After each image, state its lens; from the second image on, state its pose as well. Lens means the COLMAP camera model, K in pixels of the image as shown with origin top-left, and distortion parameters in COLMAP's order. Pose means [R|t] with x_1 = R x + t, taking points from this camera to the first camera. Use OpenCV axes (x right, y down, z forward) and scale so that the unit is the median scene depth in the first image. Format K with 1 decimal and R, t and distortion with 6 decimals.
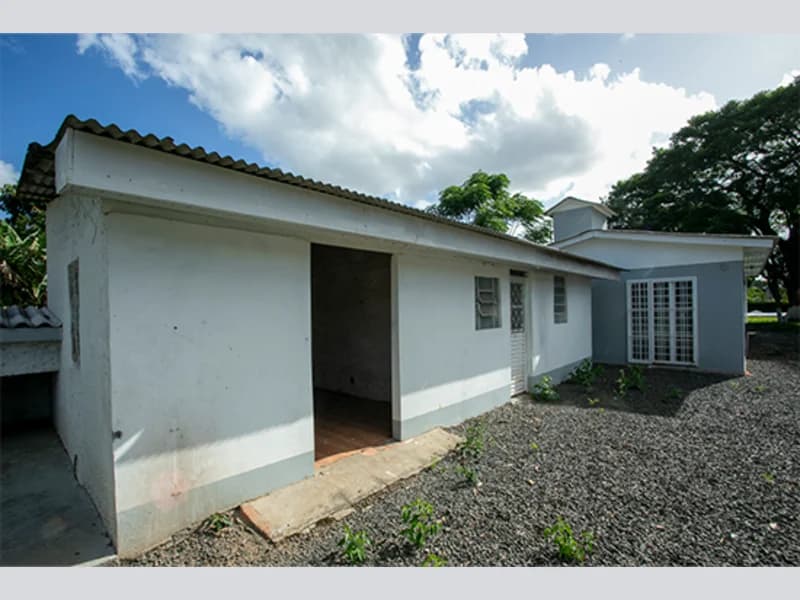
lens RADIAL K [[384.3, 0, 395.8], [0, 384.3, 304.3], [0, 0, 1]] dist [-0.060588, 0.021966]
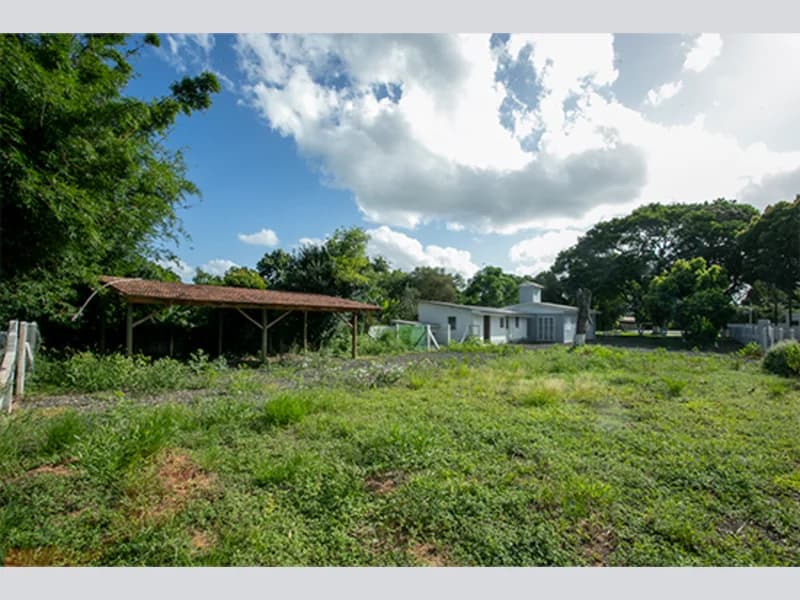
lens RADIAL K [[384.3, 0, 398.1], [0, 384.3, 299.8], [0, 0, 1]] dist [-0.060588, 0.021966]
pose [[0.997479, 0.033600, 0.062502, -0.973152], [-0.031146, 0.998721, -0.039821, -0.040500], [-0.063760, 0.037774, 0.997250, -2.654606]]
